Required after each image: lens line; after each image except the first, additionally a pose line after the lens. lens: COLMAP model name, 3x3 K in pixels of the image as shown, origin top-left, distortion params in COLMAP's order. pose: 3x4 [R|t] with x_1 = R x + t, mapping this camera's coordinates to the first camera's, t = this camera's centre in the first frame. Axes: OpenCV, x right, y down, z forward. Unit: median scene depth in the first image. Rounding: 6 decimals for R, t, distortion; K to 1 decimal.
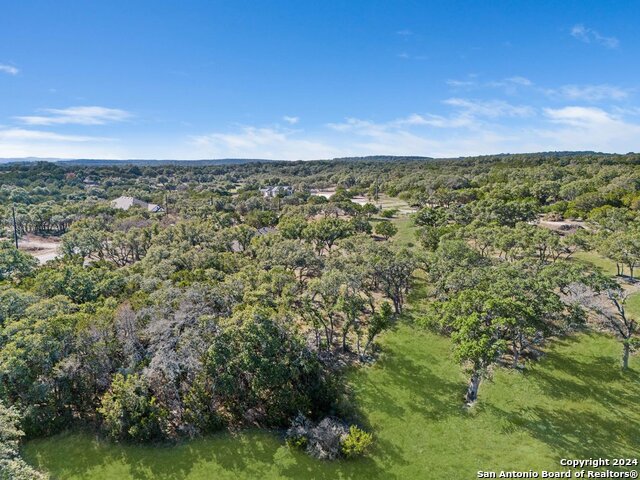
lens RADIAL K [[468.9, 0, 320.0], [0, 468.9, 240.0], [0, 0, 1]] dist [0.075722, -0.073630]
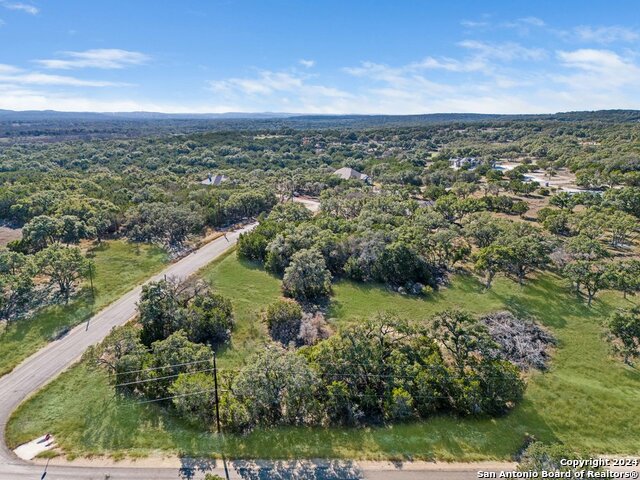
lens RADIAL K [[468.9, 0, 320.0], [0, 468.9, 240.0], [0, 0, 1]] dist [0.075722, -0.073630]
pose [[0.908917, 0.104972, -0.403548, 0.383945], [-0.065901, 0.991793, 0.109557, -0.087898], [0.411736, -0.072984, 0.908376, -1.157823]]
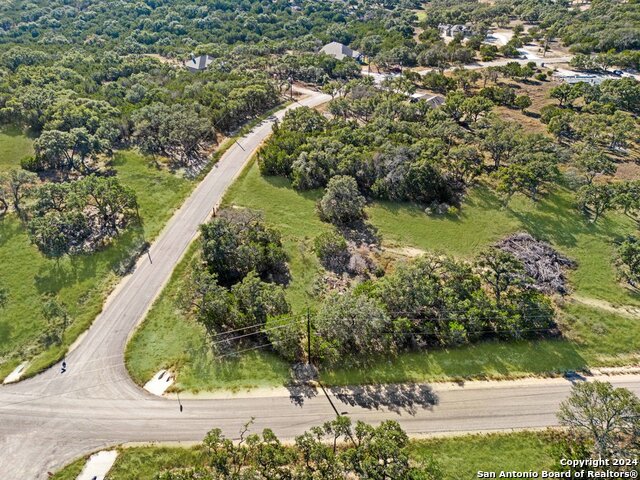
lens RADIAL K [[468.9, 0, 320.0], [0, 468.9, 240.0], [0, 0, 1]] dist [0.075722, -0.073630]
pose [[0.938889, 0.184548, -0.290568, 0.125398], [-0.059570, 0.918510, 0.390885, -0.354281], [0.339026, -0.349688, 0.873372, -1.322072]]
